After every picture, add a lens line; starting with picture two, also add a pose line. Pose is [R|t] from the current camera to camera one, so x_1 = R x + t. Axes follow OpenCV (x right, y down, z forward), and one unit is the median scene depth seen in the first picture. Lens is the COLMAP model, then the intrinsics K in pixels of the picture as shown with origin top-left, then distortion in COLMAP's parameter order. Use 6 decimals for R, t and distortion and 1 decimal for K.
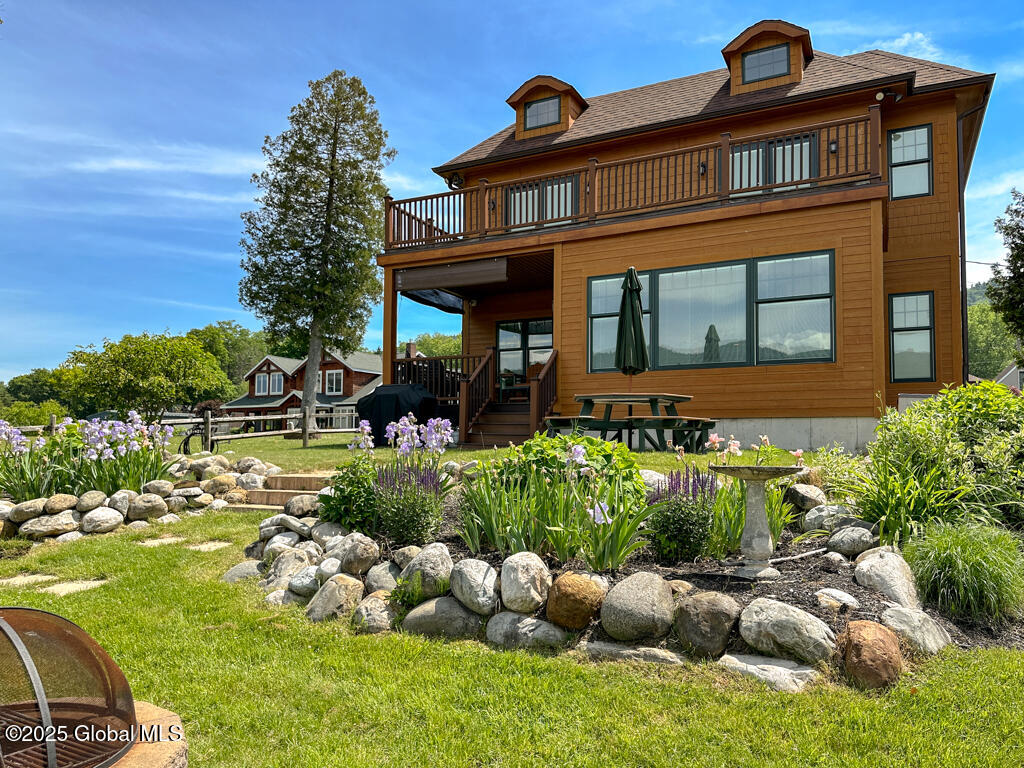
lens RADIAL K [[718.0, 0, 514.2], [0, 718.0, 405.3], [0, 0, 1]] dist [0.096298, -0.156366]
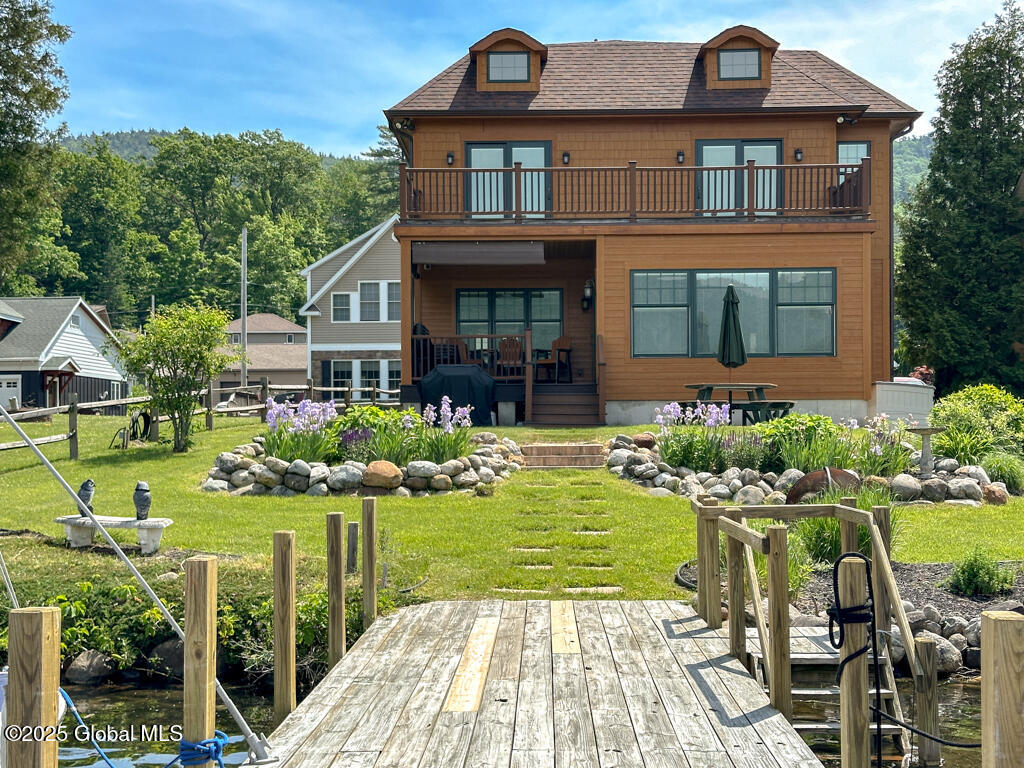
lens RADIAL K [[1364.6, 0, 523.5], [0, 1364.6, 416.8], [0, 0, 1]] dist [0.203731, -0.479194]
pose [[0.899510, -0.004074, 0.436881, -1.013765], [-0.015553, 0.999024, 0.041338, -0.039885], [-0.436623, -0.043979, 0.898569, -0.865198]]
